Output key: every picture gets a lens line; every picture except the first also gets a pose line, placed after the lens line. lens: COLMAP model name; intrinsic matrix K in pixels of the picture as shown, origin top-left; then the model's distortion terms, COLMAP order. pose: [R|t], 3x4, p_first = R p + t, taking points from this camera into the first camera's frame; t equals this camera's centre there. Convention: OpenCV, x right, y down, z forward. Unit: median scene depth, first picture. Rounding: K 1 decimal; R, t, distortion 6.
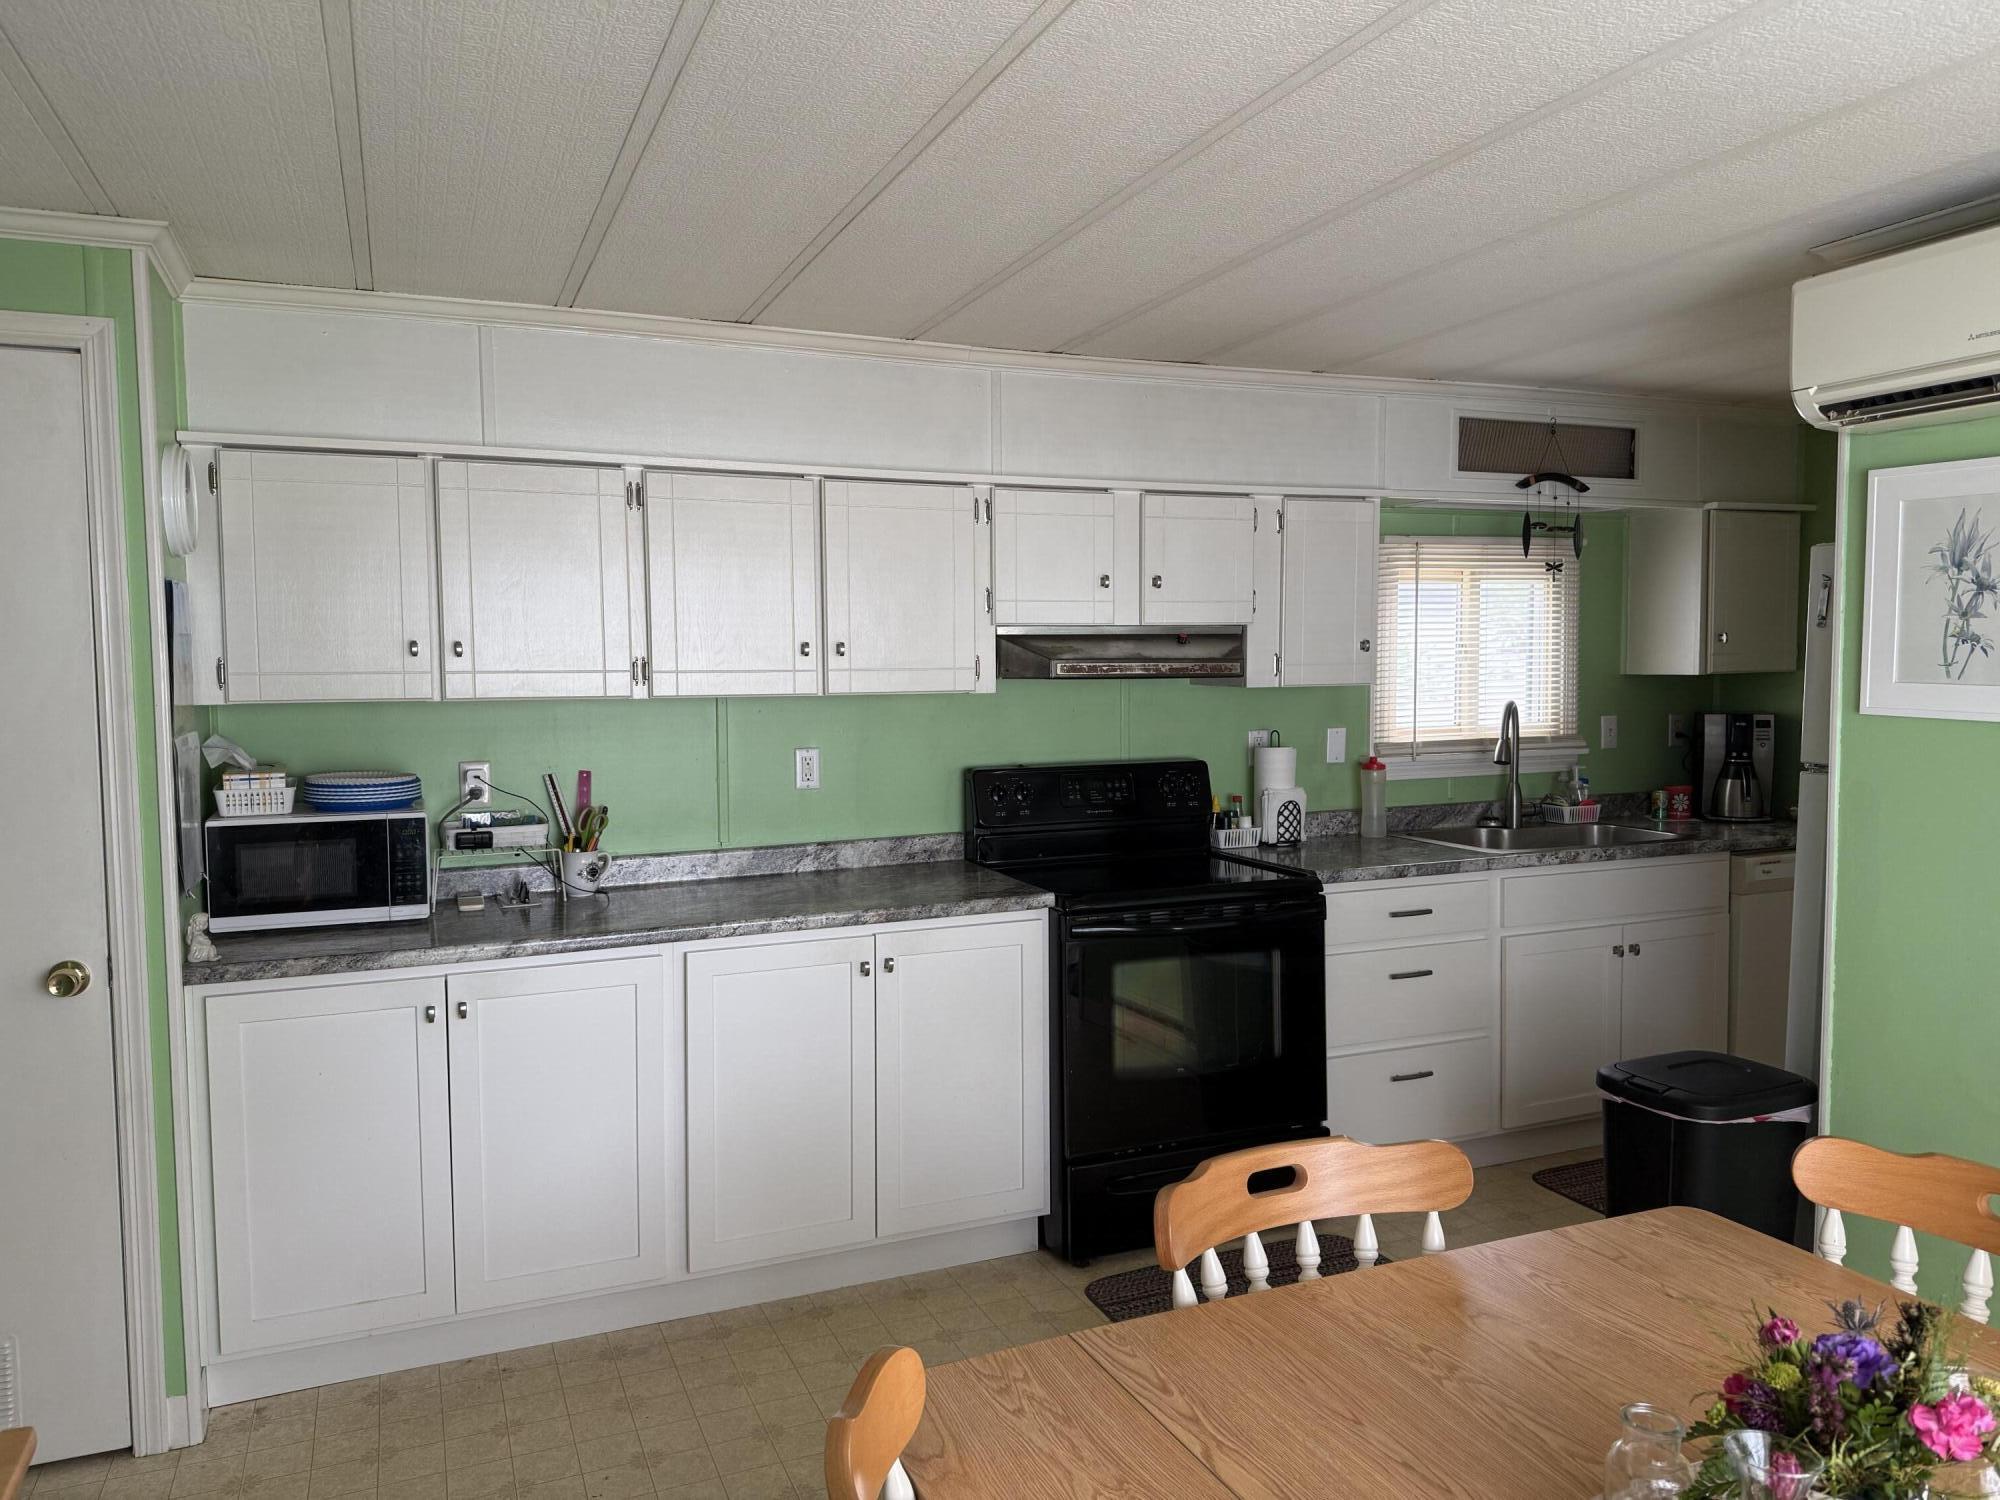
lens RADIAL K [[1406.6, 0, 1000.0], [0, 1406.6, 750.0], [0, 0, 1]] dist [0.003666, -0.004198]
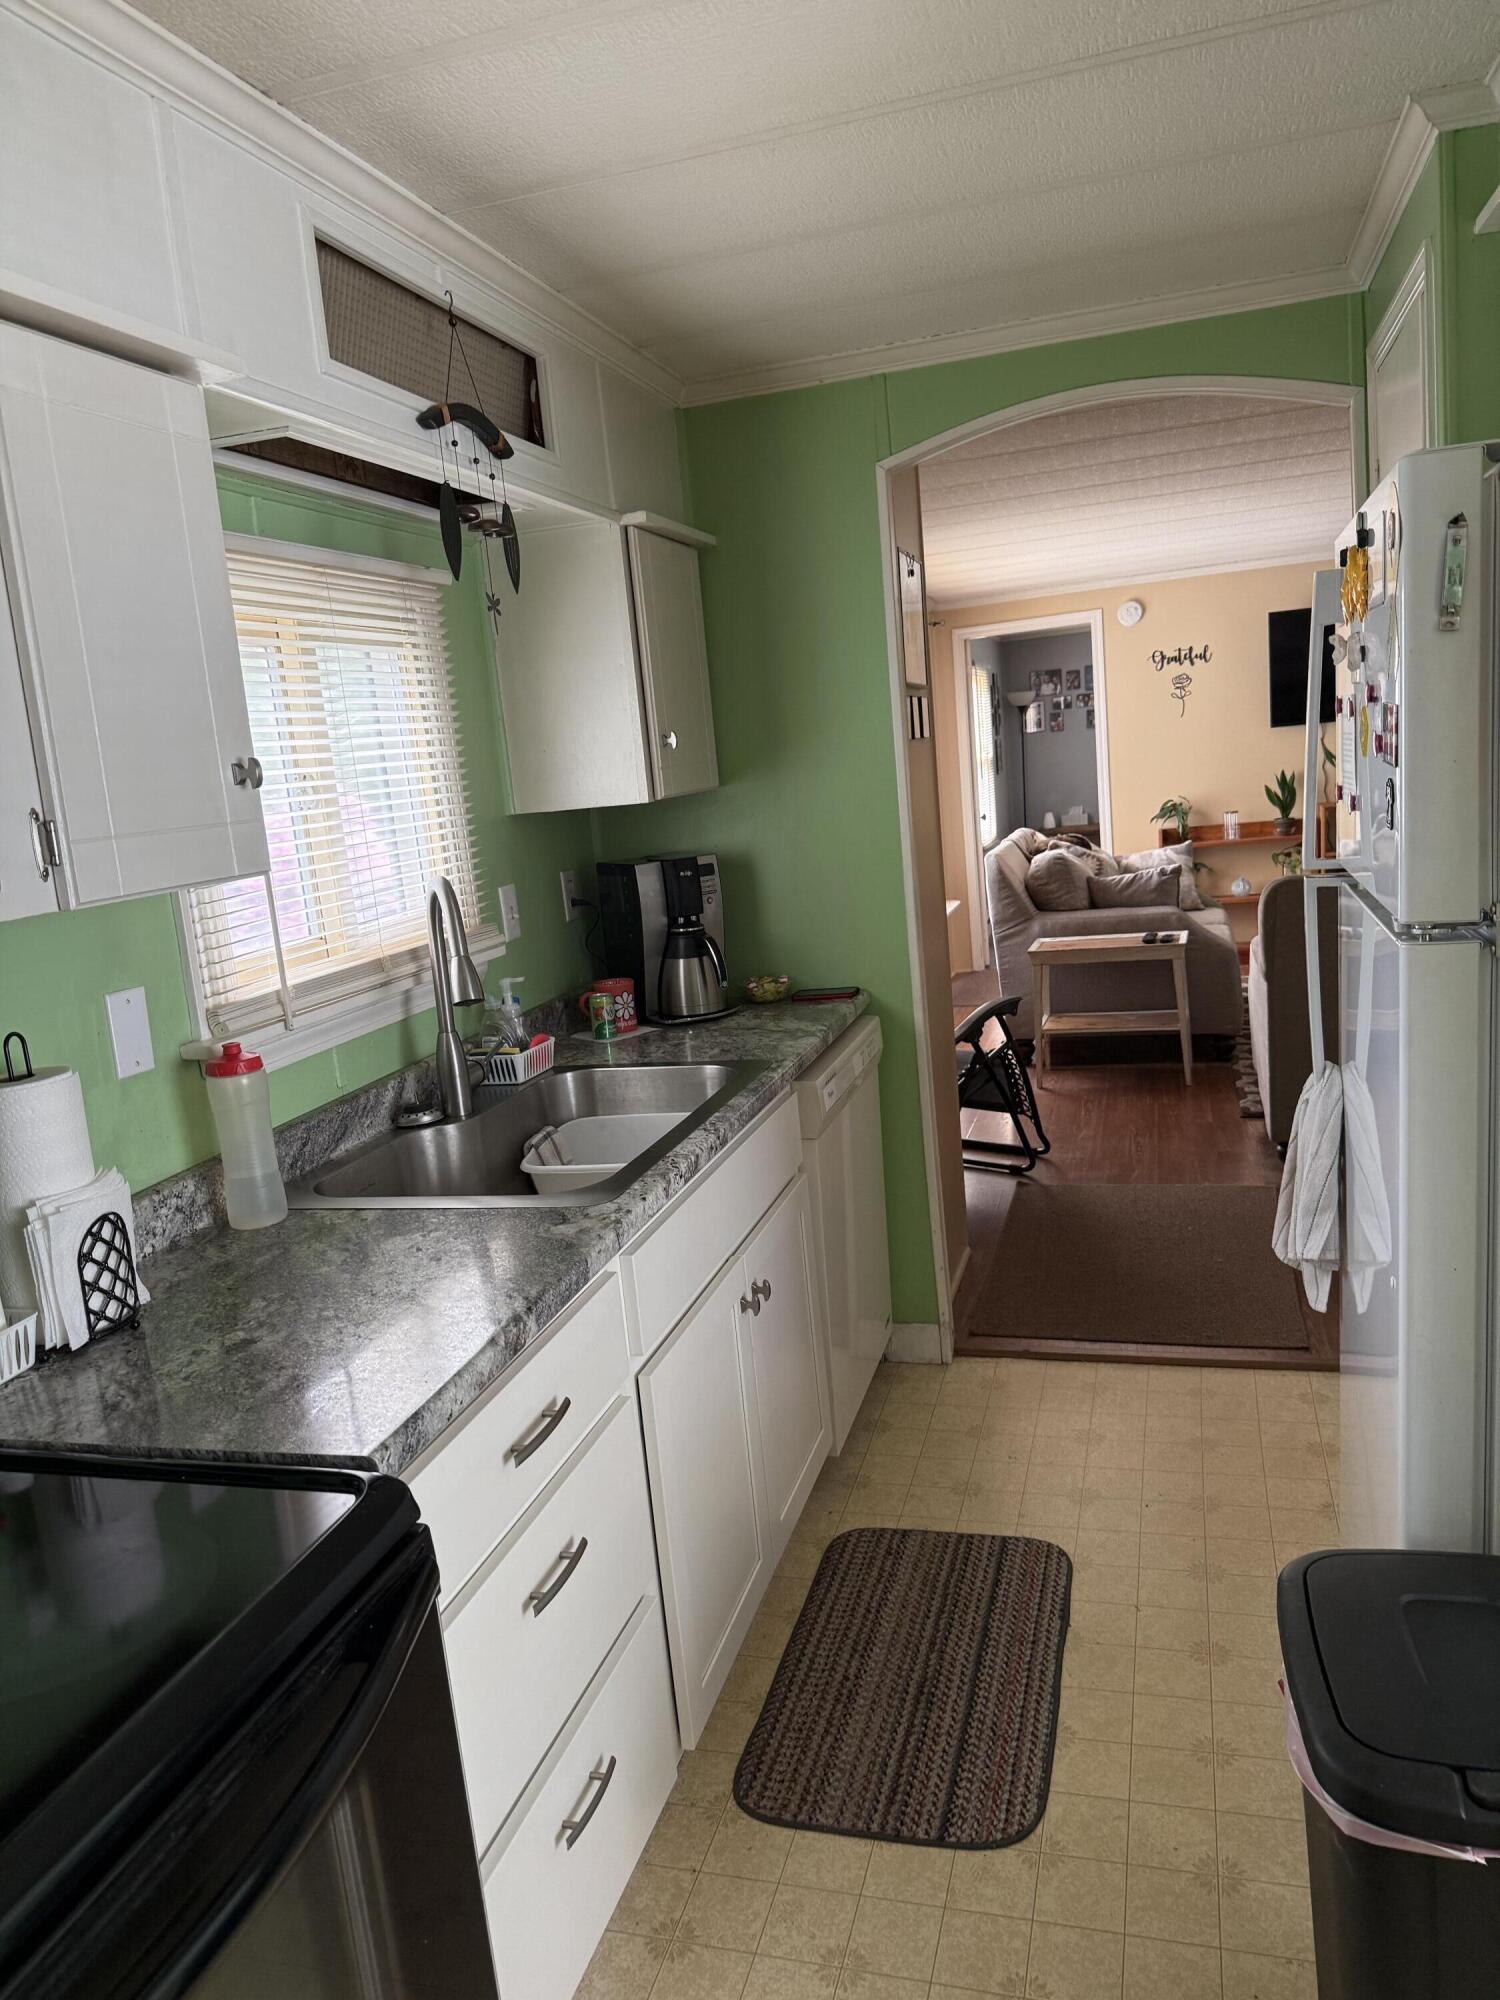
lens RADIAL K [[1406.6, 0, 750.9], [0, 1406.6, 1005.2], [0, 0, 1]] dist [0.003666, -0.004198]
pose [[0.620443, -0.182171, 0.762801, 0.039316], [0.131170, 0.983051, 0.128080, -0.040127], [-0.773205, 0.020590, 0.633822, 0.600330]]
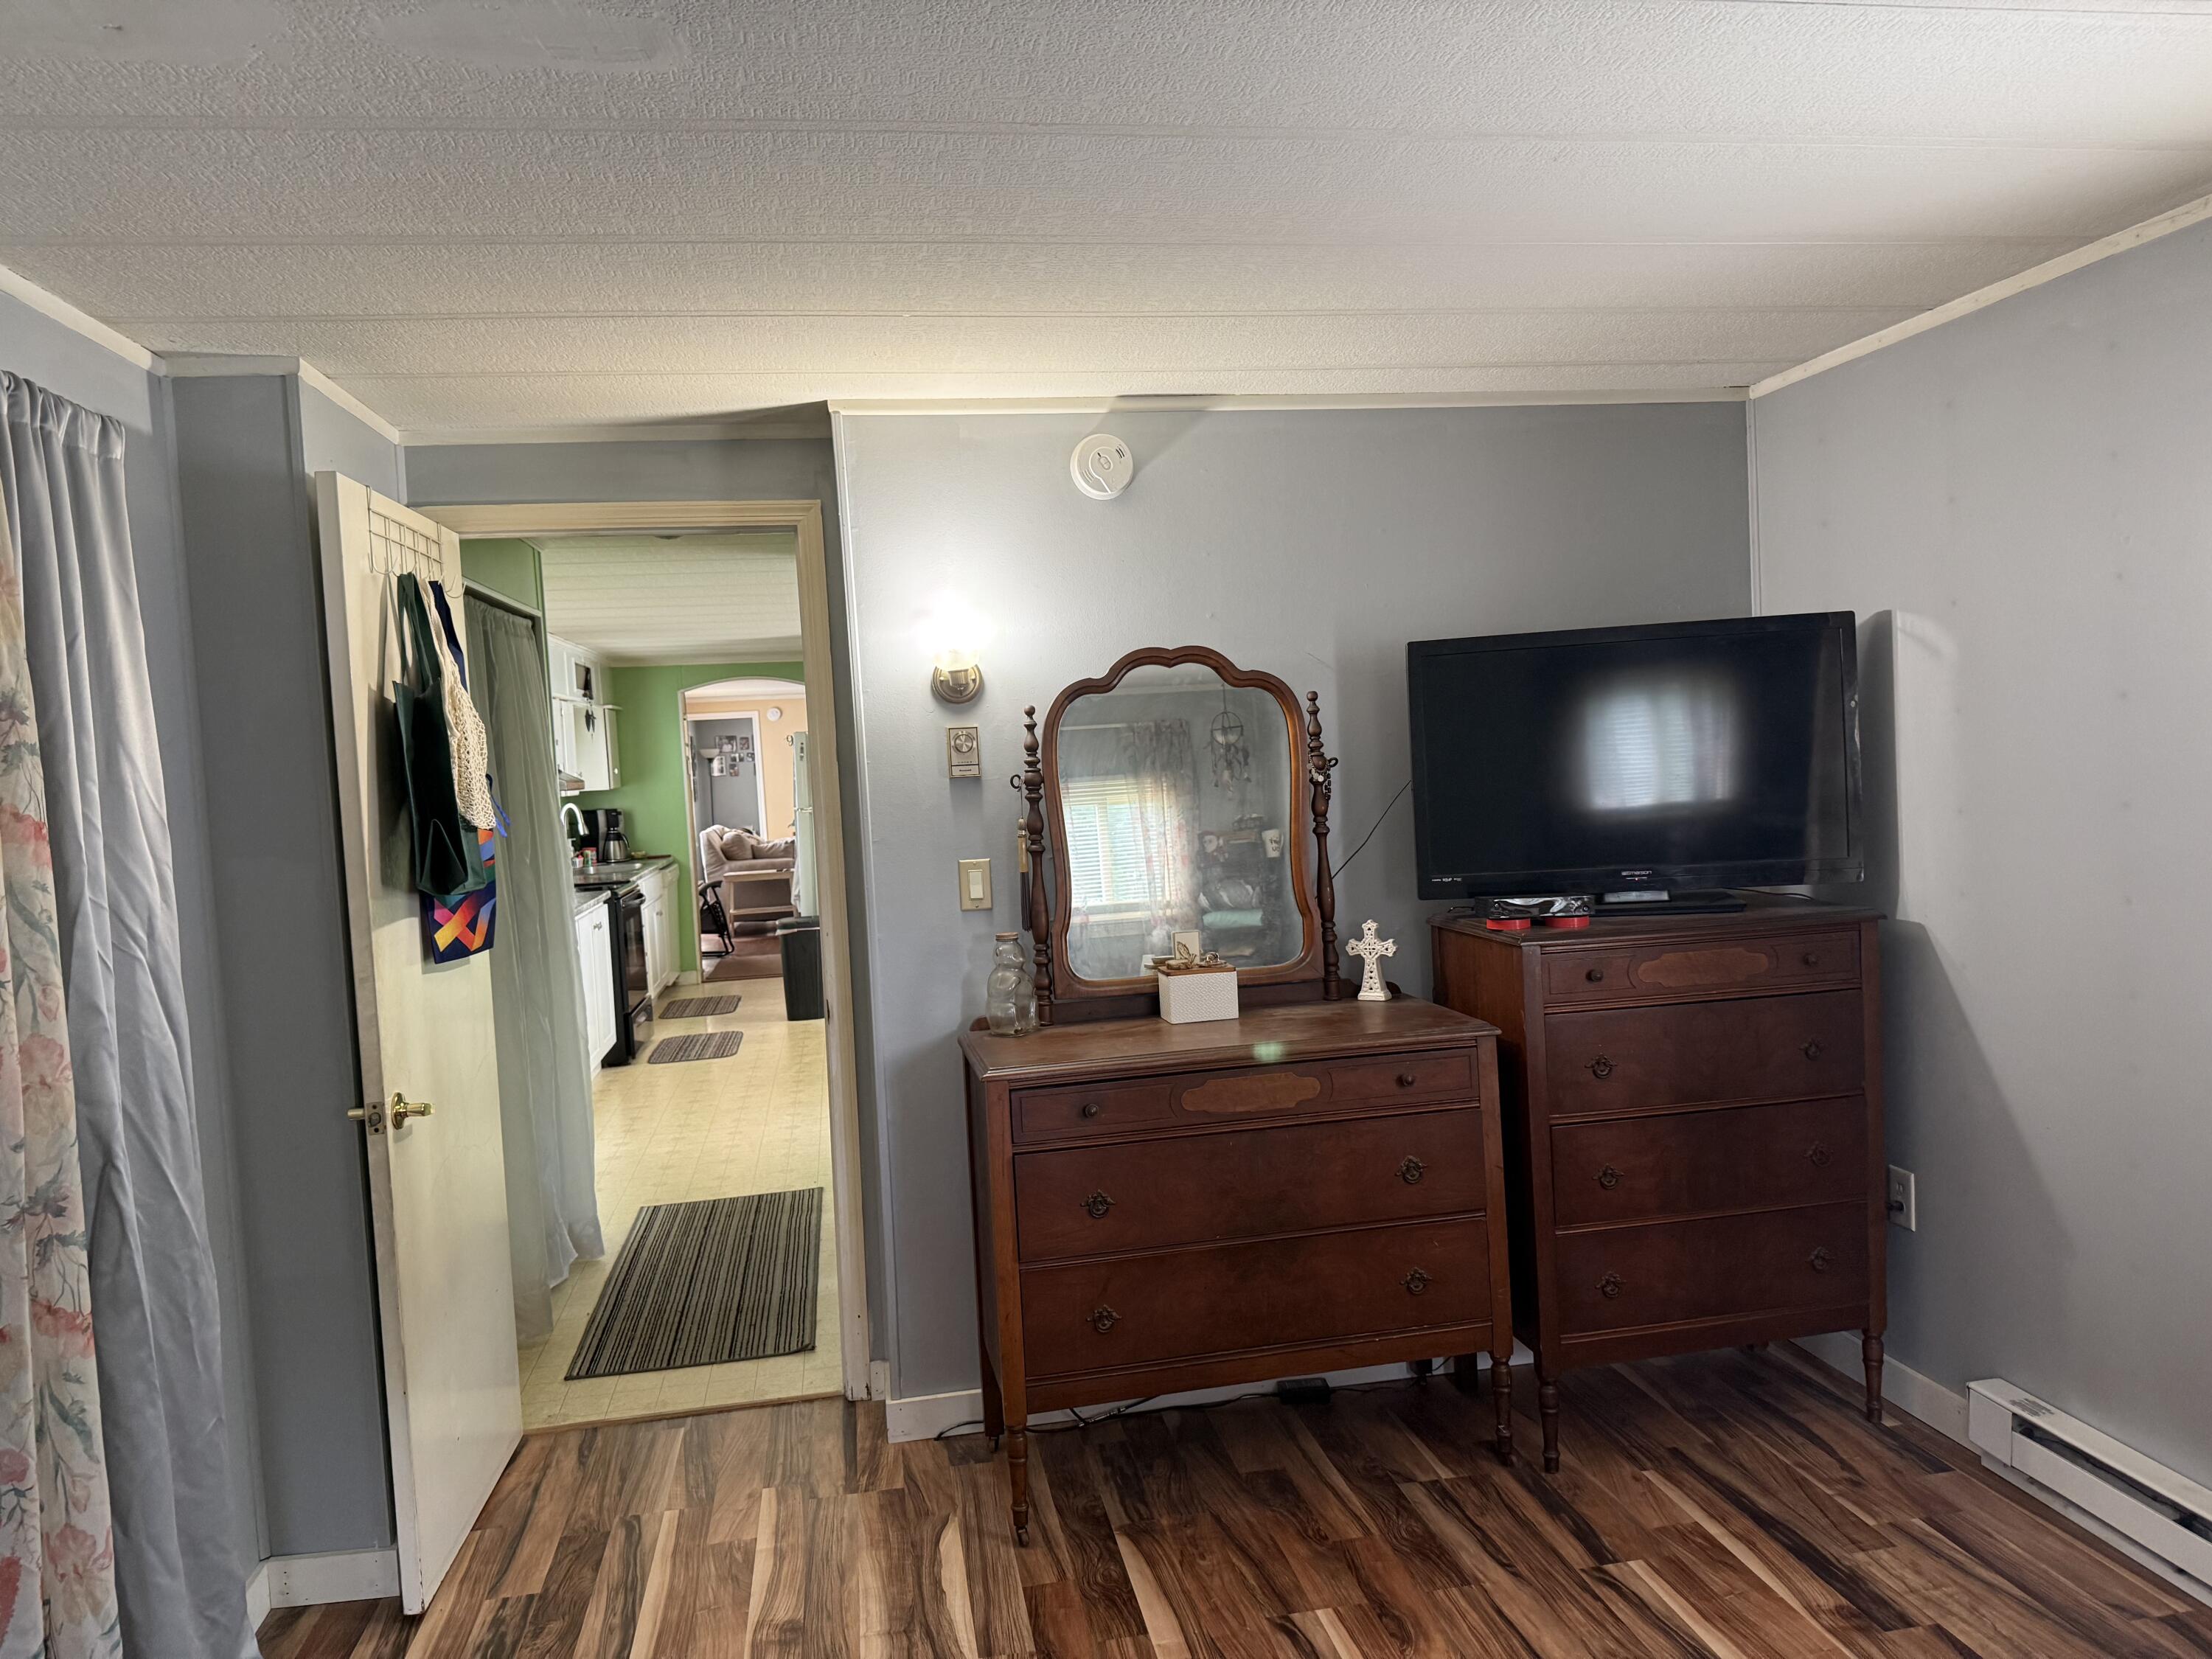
lens RADIAL K [[1555.7, 0, 1106.0], [0, 1555.7, 829.5], [0, 0, 1]] dist [0.003666, -0.004198]
pose [[0.220629, -0.046558, 0.974246, -1.531809], [0.107457, 0.993940, 0.023164, 0.028936], [-0.969420, 0.099579, 0.224295, -0.160054]]
